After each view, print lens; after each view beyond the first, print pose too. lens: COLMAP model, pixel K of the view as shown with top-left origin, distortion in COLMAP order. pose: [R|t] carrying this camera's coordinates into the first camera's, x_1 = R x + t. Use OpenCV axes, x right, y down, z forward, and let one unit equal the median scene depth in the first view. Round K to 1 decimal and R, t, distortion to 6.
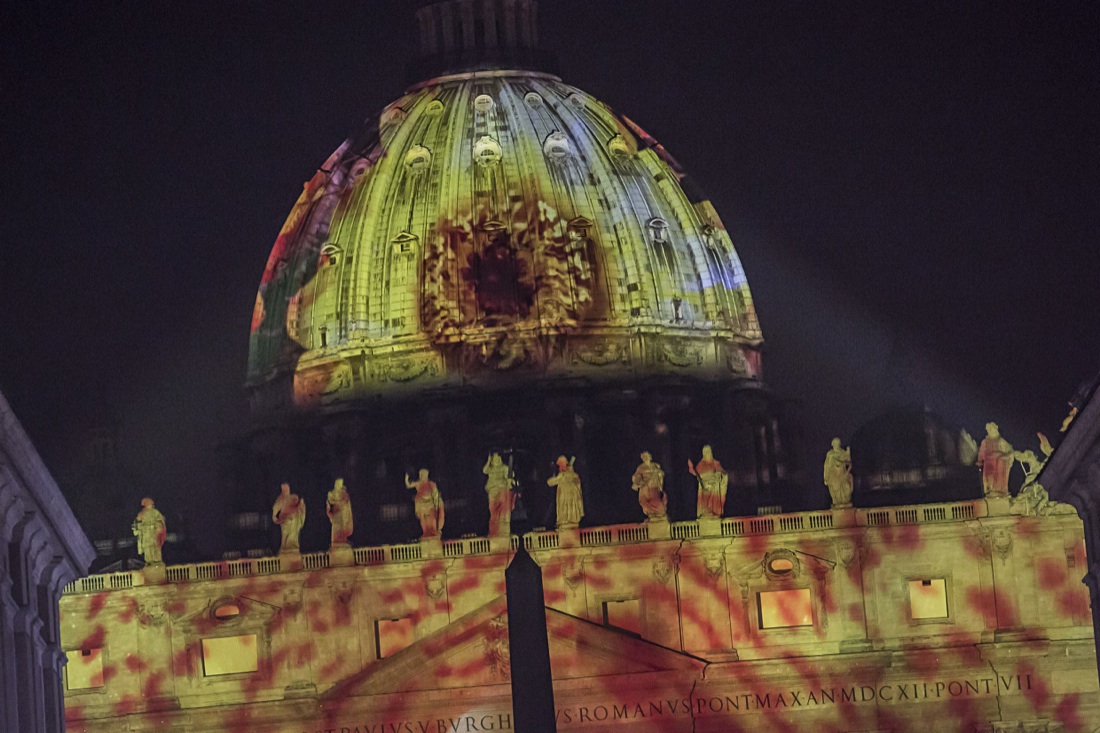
lens RADIAL K [[6566.3, 0, 569.8], [0, 6566.3, 365.2], [0, 0, 1]] dist [1.792474, -9.716905]
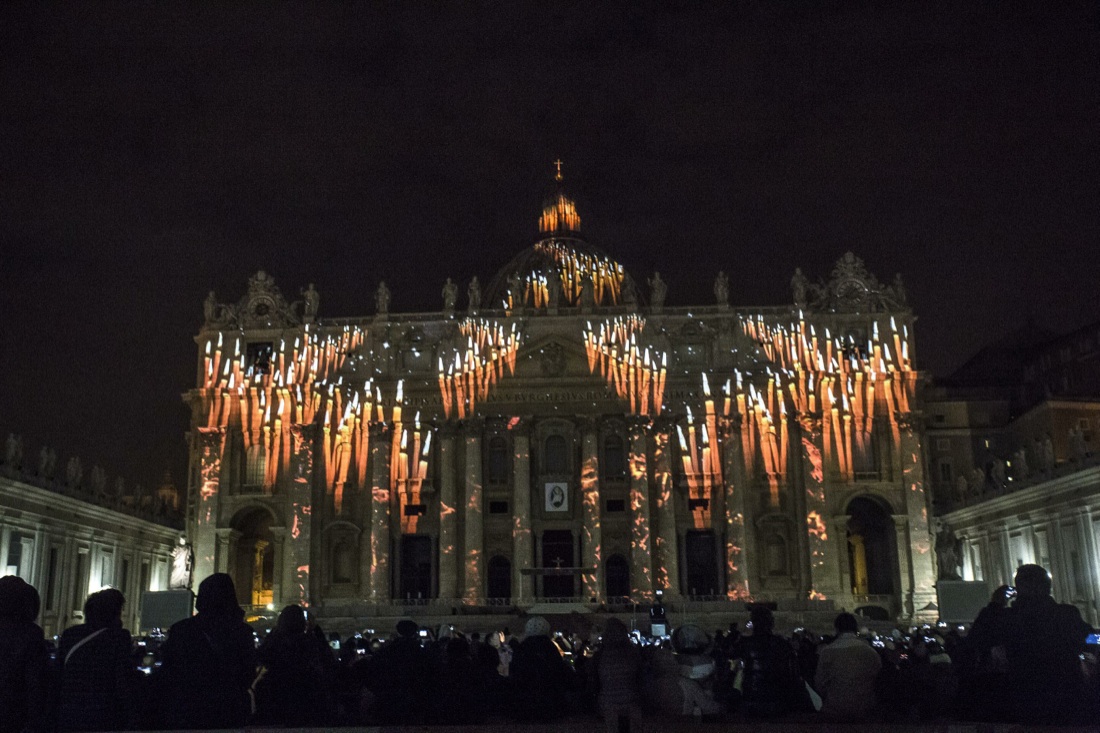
lens RADIAL K [[1179.3, 0, 522.6], [0, 1179.3, 369.6], [0, 0, 1]] dist [0.024627, 0.011099]
pose [[0.997056, 0.056281, -0.052073, 0.000199], [-0.061214, 0.993246, -0.098569, 0.080581], [0.046174, 0.101467, 0.993767, 0.640358]]
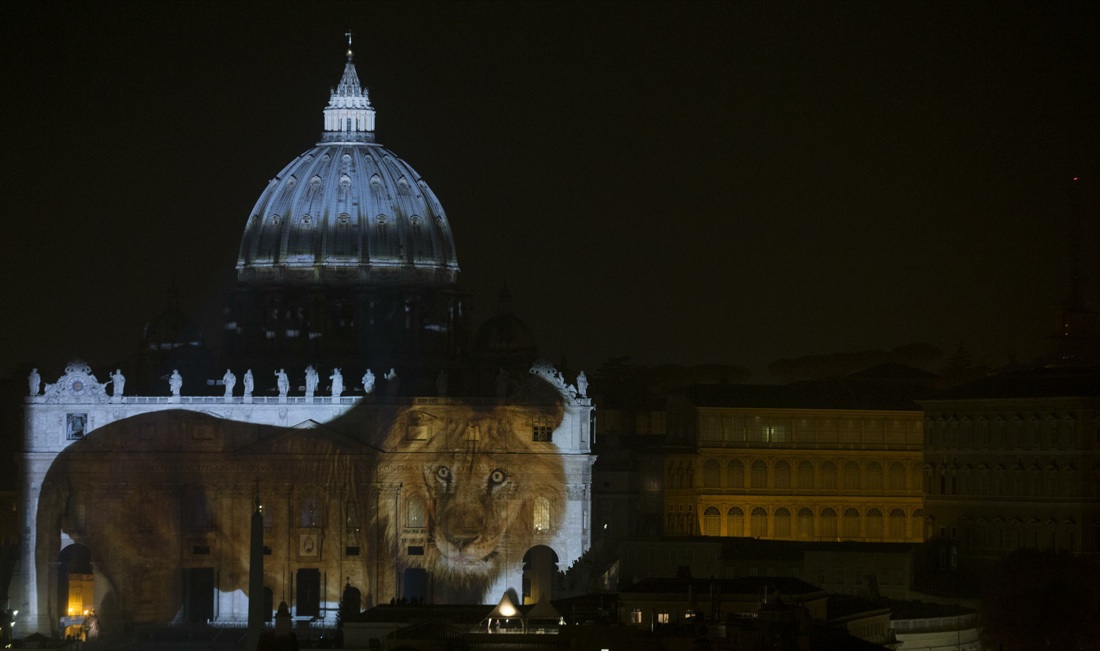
lens RADIAL K [[4524.8, 0, 551.8], [0, 4524.8, 291.5], [0, 0, 1]] dist [0.472595, -1.705724]
pose [[0.996382, 0.084983, -0.000404, 0.081559], [-0.084570, 0.991992, 0.093805, -0.190396], [0.008373, -0.093432, 0.995590, -0.772594]]
